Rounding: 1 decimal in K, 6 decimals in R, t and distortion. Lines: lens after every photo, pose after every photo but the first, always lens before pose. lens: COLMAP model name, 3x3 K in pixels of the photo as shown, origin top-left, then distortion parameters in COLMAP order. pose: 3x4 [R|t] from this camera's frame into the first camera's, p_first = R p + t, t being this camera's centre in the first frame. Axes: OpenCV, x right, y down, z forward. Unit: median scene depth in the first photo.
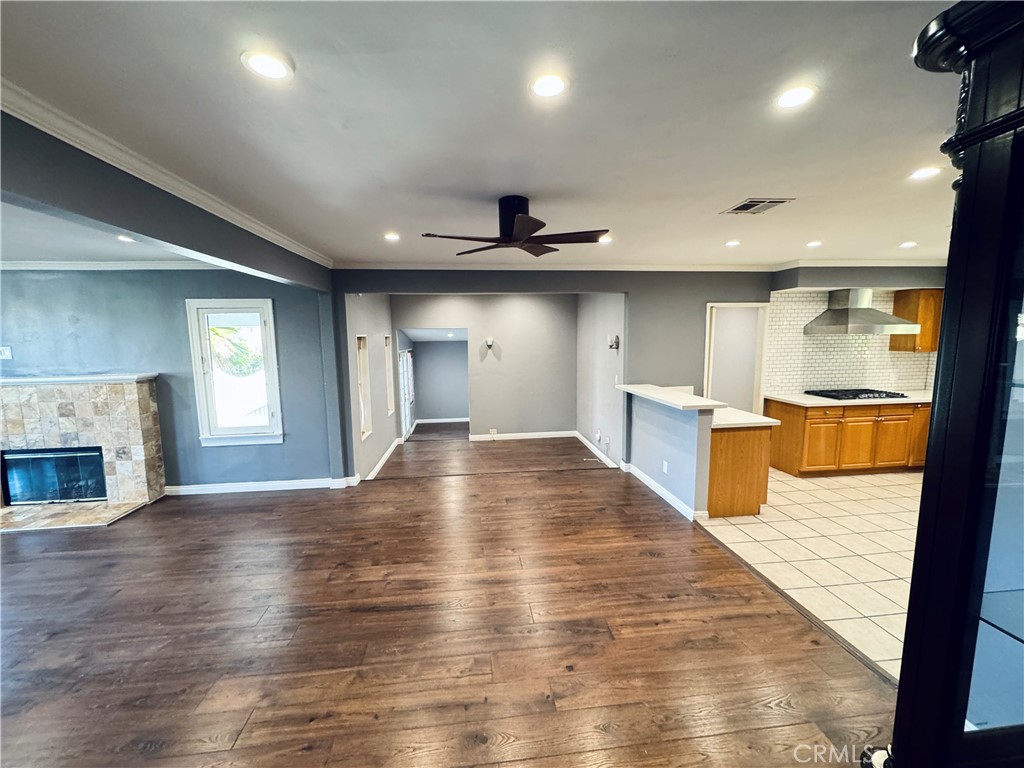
lens RADIAL K [[409.8, 0, 515.2], [0, 409.8, 388.6], [0, 0, 1]] dist [-0.006855, 0.001654]
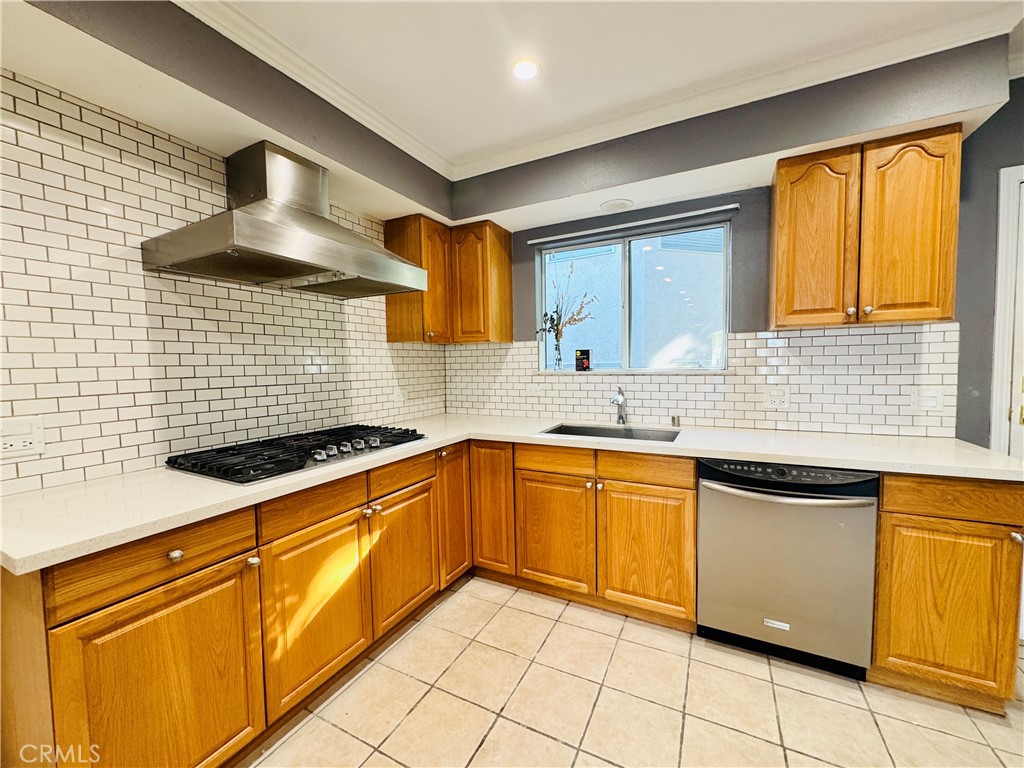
lens RADIAL K [[409.8, 0, 510.7], [0, 409.8, 387.4], [0, 0, 1]] dist [-0.006855, 0.001654]
pose [[0.565890, -0.044549, 0.823276, 0.718271], [0.107388, 0.994015, -0.020026, -0.013796], [-0.817457, 0.099743, 0.567288, 0.731954]]
